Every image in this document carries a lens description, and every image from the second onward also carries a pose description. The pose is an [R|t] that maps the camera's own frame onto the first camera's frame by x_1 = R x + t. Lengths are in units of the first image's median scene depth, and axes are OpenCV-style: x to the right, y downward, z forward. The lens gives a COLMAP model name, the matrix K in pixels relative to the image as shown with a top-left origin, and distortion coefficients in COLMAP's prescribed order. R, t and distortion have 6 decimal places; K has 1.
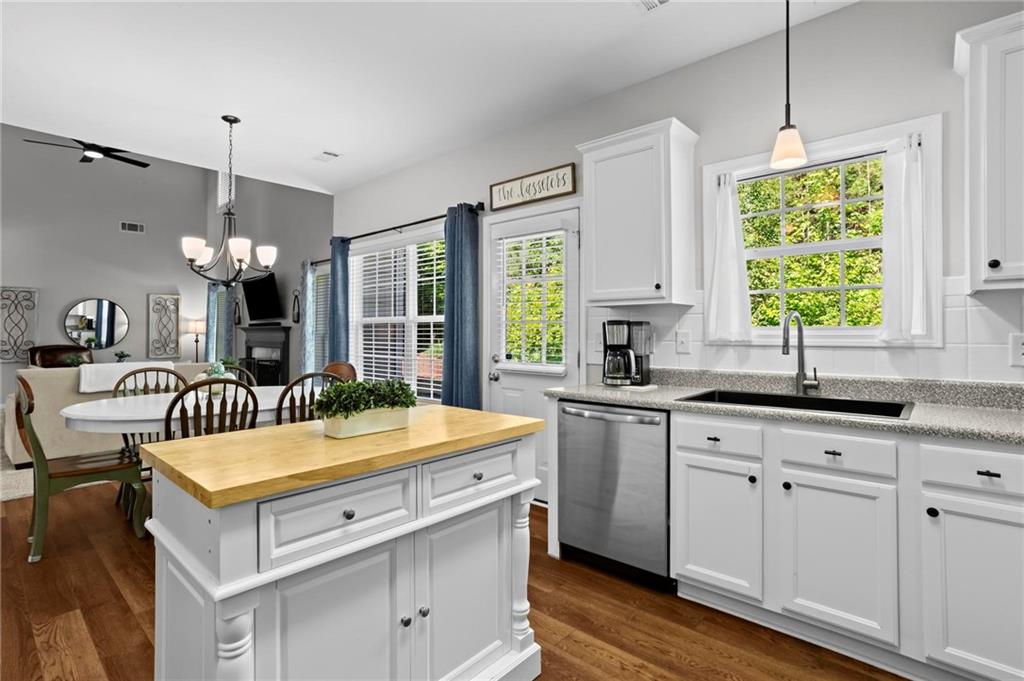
lens RADIAL K [[495.5, 0, 513.8], [0, 495.5, 333.7], [0, 0, 1]] dist [-0.005571, 0.002922]
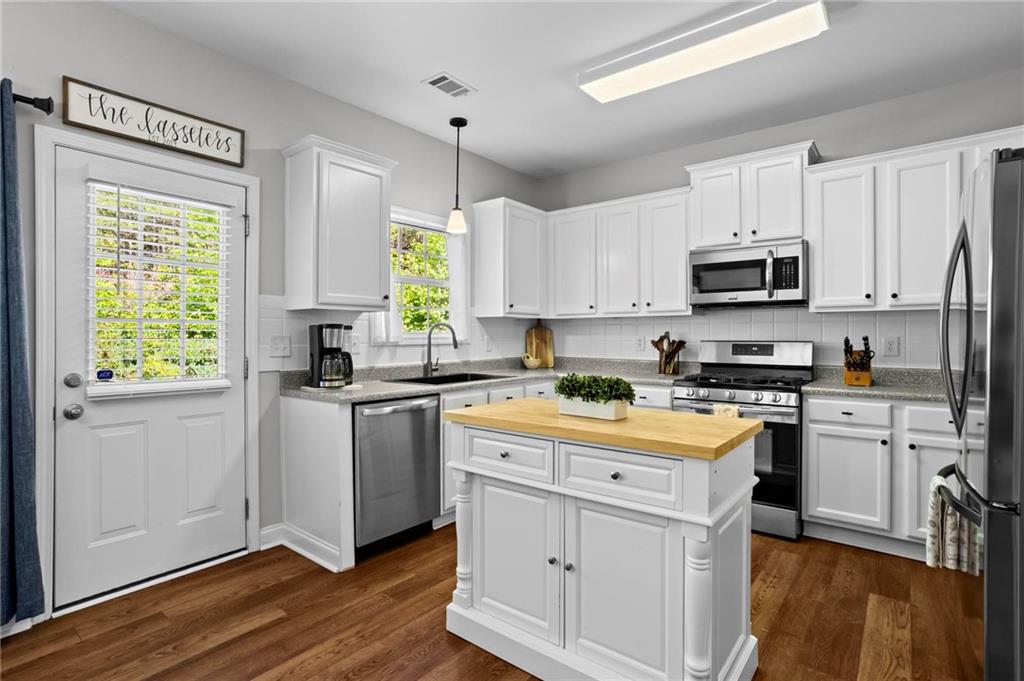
lens RADIAL K [[495.5, 0, 504.2], [0, 495.5, 335.7], [0, 0, 1]] dist [-0.005571, 0.002922]
pose [[-0.026263, 0.000933, 0.999655, -0.627302], [0.001760, 0.999998, -0.000887, -0.000933], [-0.999654, 0.001736, -0.026265, 0.511207]]
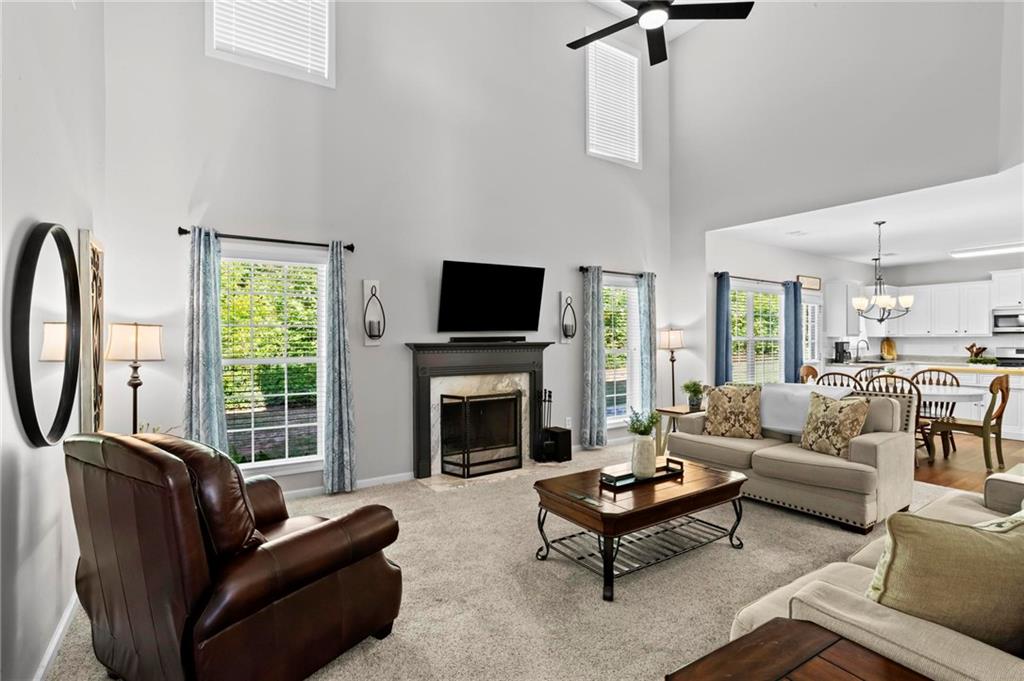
lens RADIAL K [[495.5, 0, 515.9], [0, 495.5, 333.9], [0, 0, 1]] dist [-0.005571, 0.002922]
pose [[0.250565, 0.002384, 0.968097, -1.494888], [0.003575, 0.999988, -0.003388, -0.027581], [-0.968093, 0.004310, 0.250554, 1.073260]]
